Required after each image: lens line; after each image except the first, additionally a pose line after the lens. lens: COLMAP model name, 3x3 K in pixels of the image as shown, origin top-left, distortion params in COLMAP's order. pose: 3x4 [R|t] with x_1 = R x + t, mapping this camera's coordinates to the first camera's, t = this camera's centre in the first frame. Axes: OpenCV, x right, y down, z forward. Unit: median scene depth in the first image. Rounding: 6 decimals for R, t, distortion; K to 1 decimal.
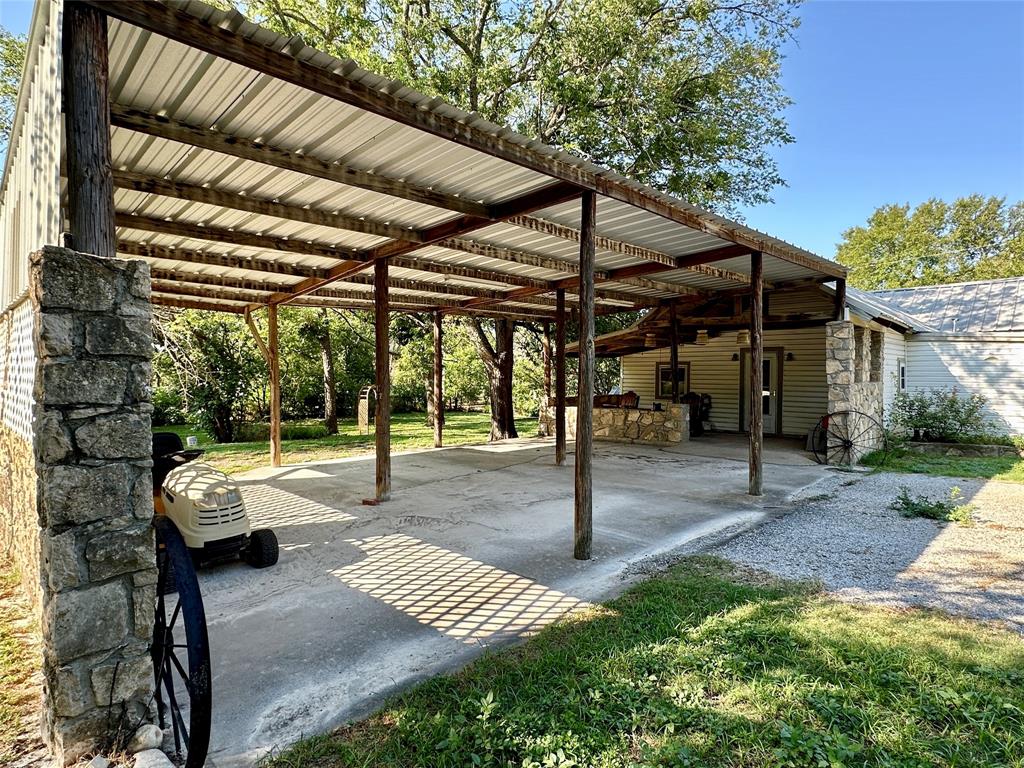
lens RADIAL K [[568.7, 0, 507.6], [0, 568.7, 386.4], [0, 0, 1]] dist [-0.006359, 0.003180]
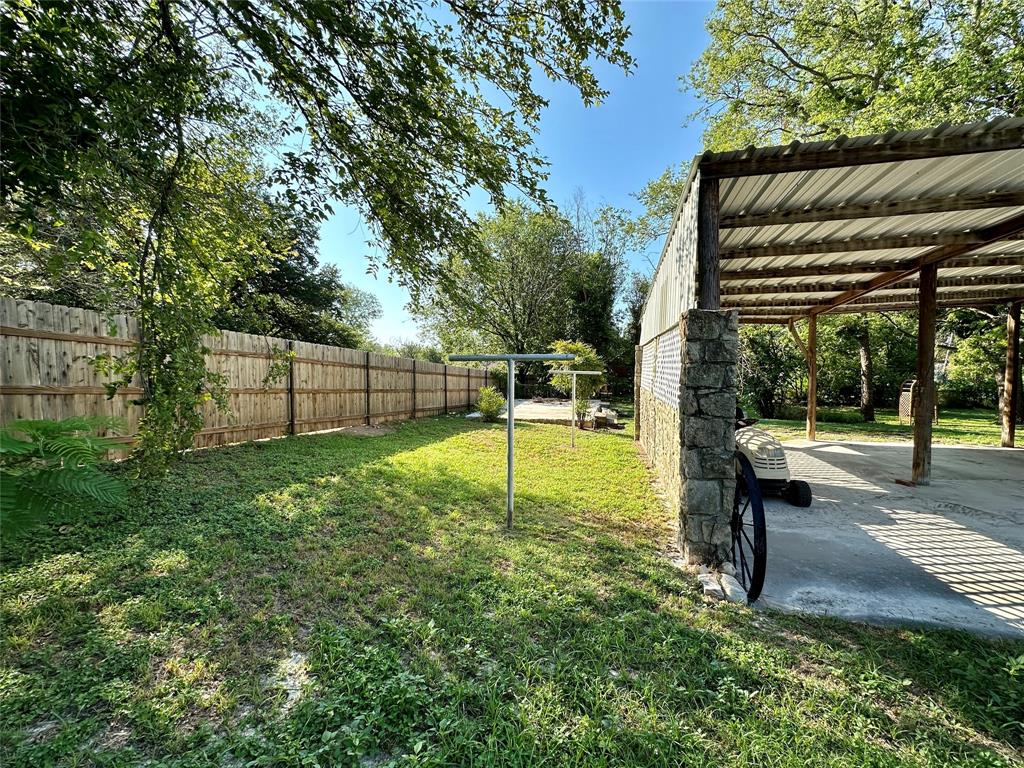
lens RADIAL K [[410.5, 0, 512.1], [0, 410.5, 383.7], [0, 0, 1]] dist [-0.003791, 0.000667]
pose [[0.523882, 0.034510, -0.851092, 0.043785], [-0.018819, 0.999404, 0.028941, -0.003099], [0.851583, 0.000855, 0.524219, -0.117651]]
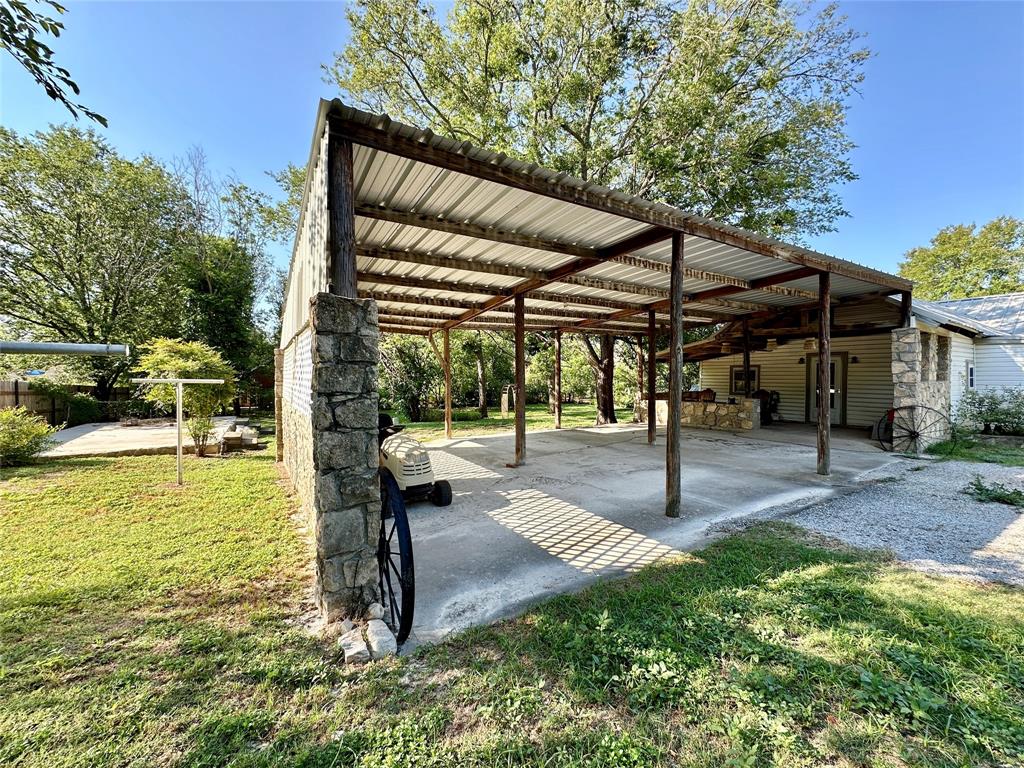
lens RADIAL K [[410.5, 0, 509.6], [0, 410.5, 384.2], [0, 0, 1]] dist [-0.003791, 0.000667]
pose [[0.972674, 0.000491, -0.232176, -0.011077], [-0.001077, 0.999997, -0.002397, 0.003923], [0.232174, 0.002581, 0.972671, 0.003759]]
